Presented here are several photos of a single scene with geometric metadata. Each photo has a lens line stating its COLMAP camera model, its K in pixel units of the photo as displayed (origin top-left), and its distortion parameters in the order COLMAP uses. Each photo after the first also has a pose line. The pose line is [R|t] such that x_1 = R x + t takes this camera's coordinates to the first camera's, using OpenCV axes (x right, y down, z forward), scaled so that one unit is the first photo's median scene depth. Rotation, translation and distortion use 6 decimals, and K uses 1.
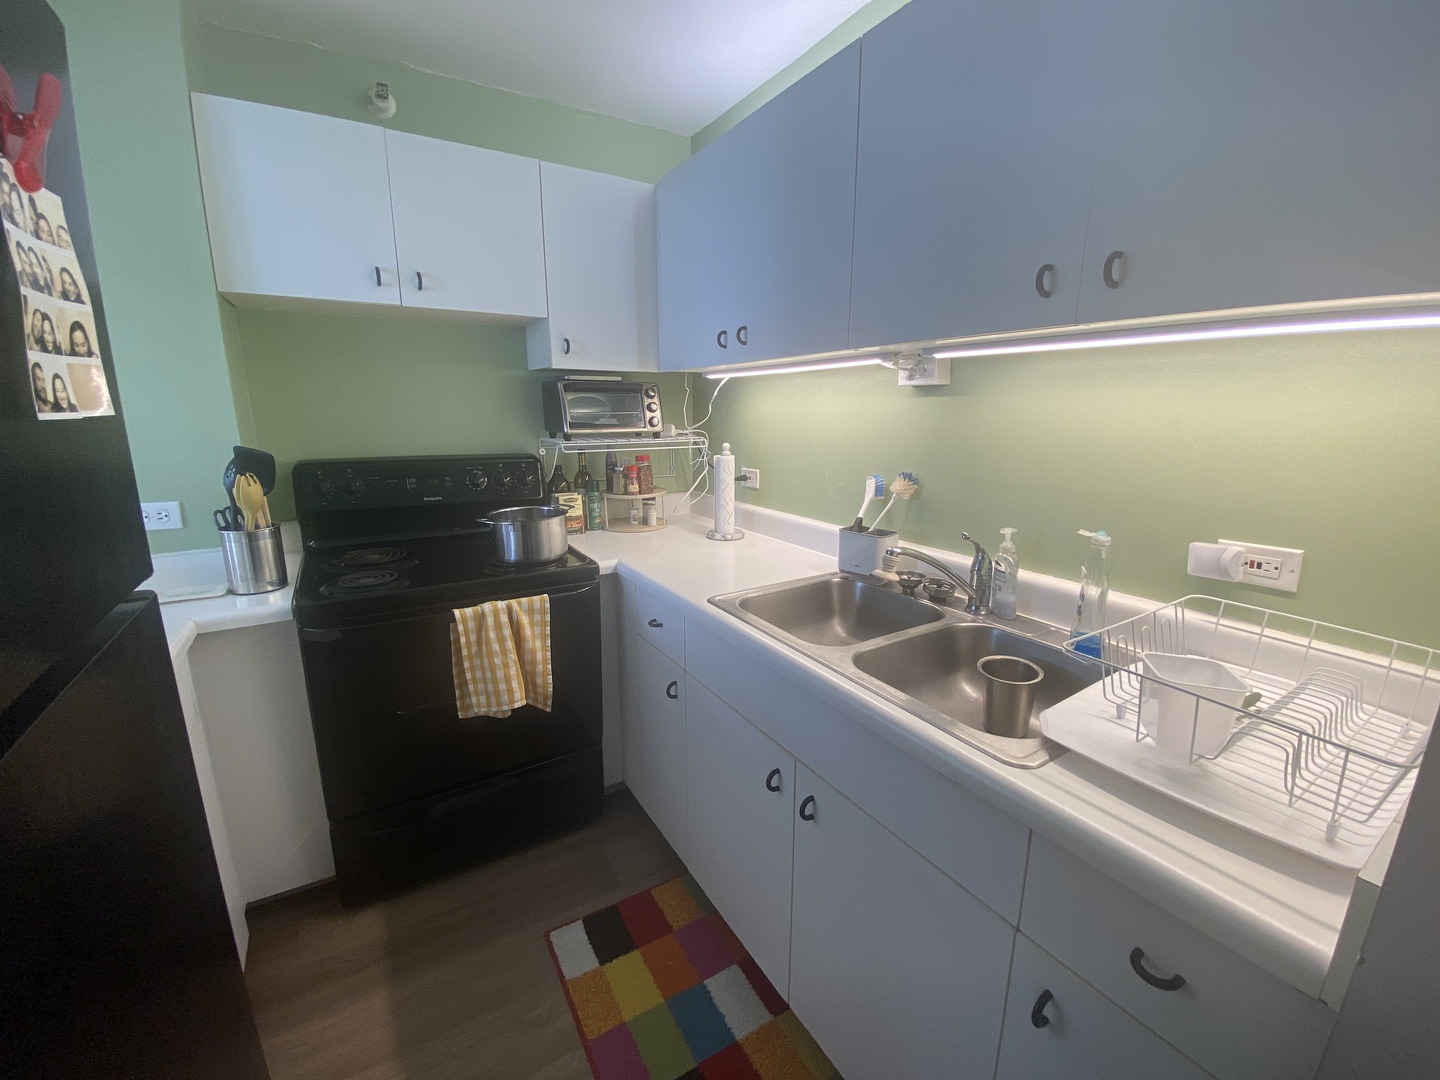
lens RADIAL K [[586.6, 0, 719.9], [0, 586.6, 542.2], [0, 0, 1]] dist [0.002890, -0.000467]
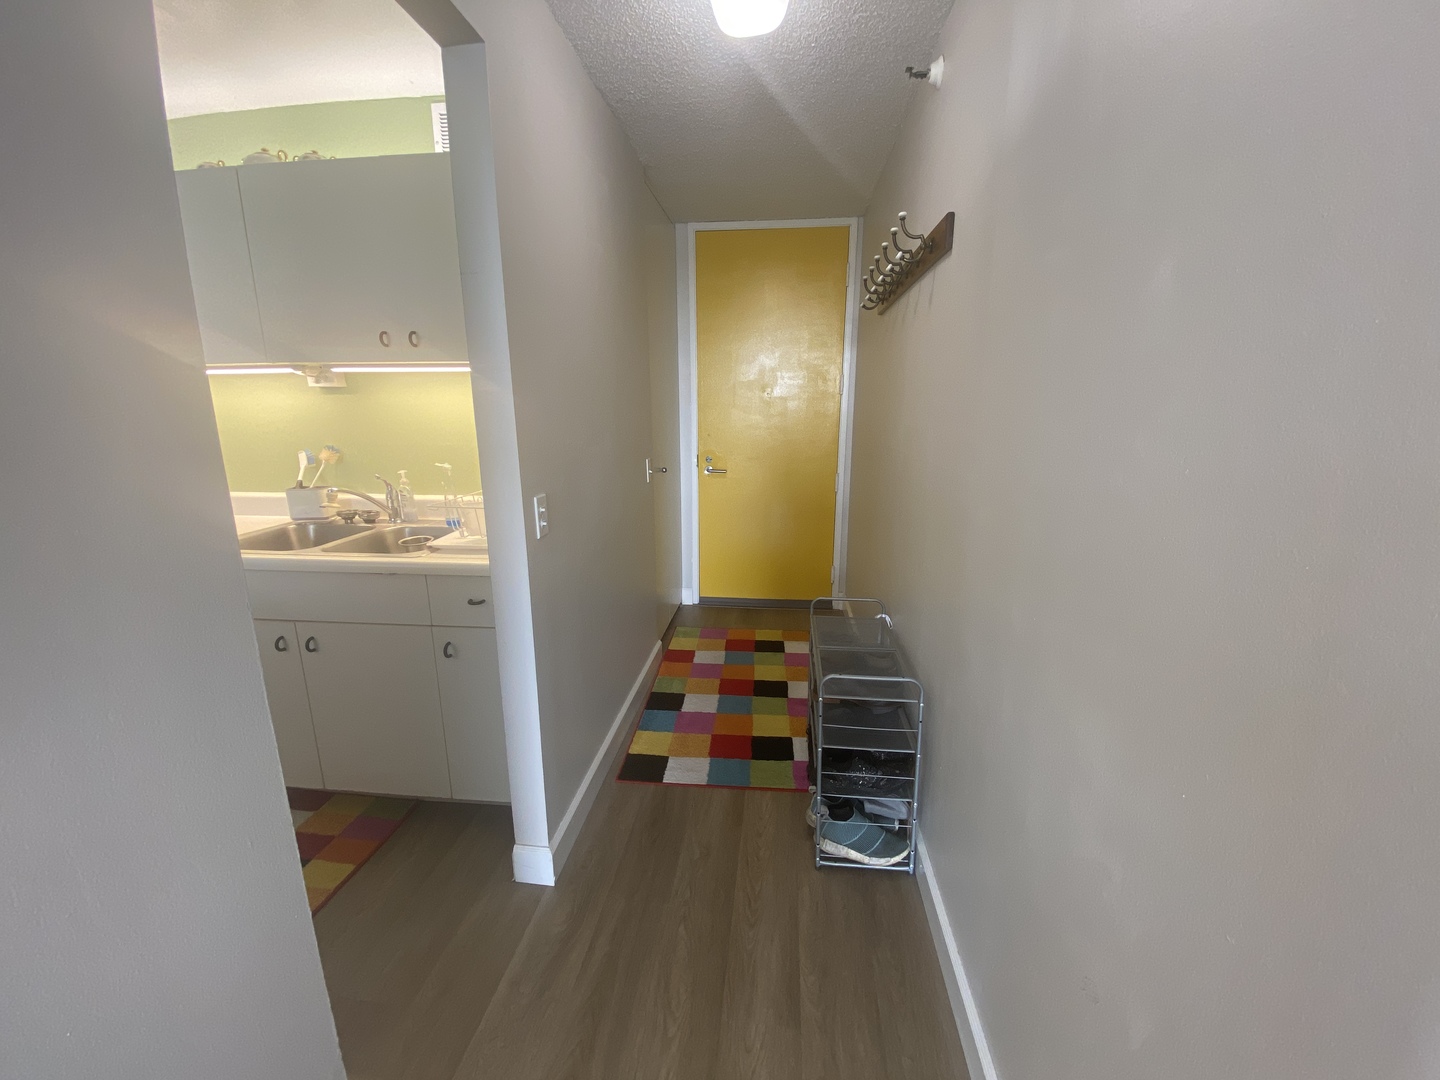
lens RADIAL K [[586.6, 0, 708.8], [0, 586.6, 550.1], [0, 0, 1]] dist [0.002890, -0.000467]
pose [[0.629800, -0.185127, 0.754374, -0.275765], [0.177634, 0.979774, 0.092140, 0.193213], [-0.756174, 0.075973, 0.649946, -0.750454]]
